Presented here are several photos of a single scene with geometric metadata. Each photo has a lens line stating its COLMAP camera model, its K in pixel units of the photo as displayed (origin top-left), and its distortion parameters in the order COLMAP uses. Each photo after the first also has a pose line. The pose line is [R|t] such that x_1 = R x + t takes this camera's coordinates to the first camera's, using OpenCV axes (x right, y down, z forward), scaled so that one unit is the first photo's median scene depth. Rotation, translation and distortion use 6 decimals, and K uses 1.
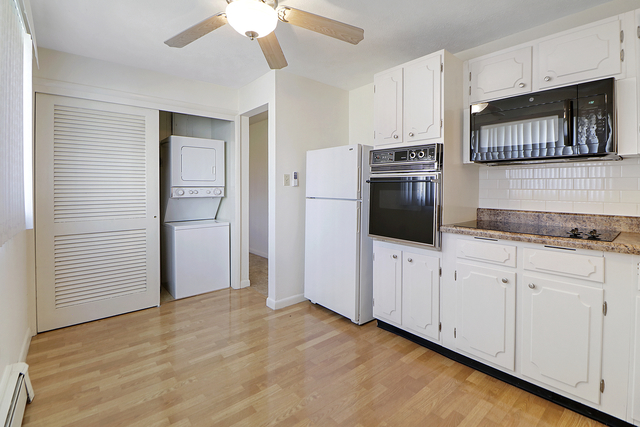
lens RADIAL K [[298.1, 0, 324.4], [0, 298.1, 193.0], [0, 0, 1]] dist [0.001828, -0.012034]
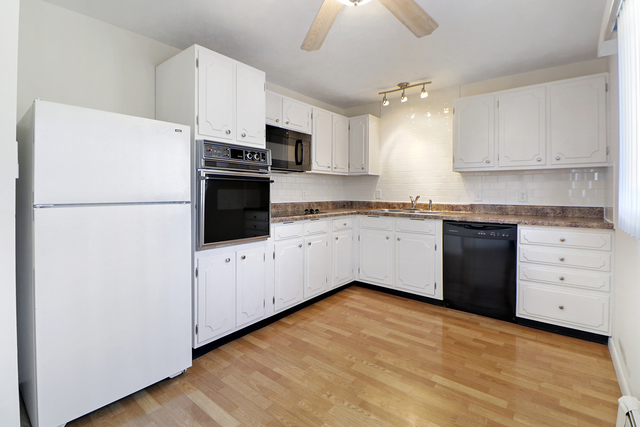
lens RADIAL K [[298.1, 0, 324.4], [0, 298.1, 193.0], [0, 0, 1]] dist [0.001828, -0.012034]
pose [[-0.191275, -0.010300, 0.981482, -0.817032], [0.012727, 0.999835, 0.012973, -0.006059], [-0.981454, 0.014973, -0.191113, 0.975577]]
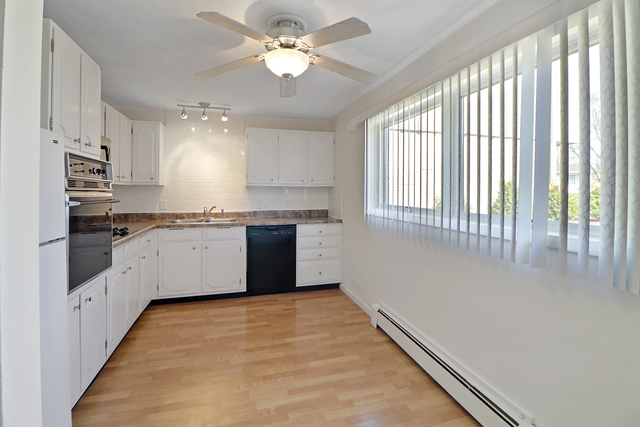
lens RADIAL K [[298.1, 0, 324.4], [0, 298.1, 193.0], [0, 0, 1]] dist [0.001828, -0.012034]
pose [[-0.914650, -0.006915, 0.404188, -0.656802], [0.002422, 0.999742, 0.022584, -0.083879], [-0.404240, 0.021635, -0.914397, 1.557718]]
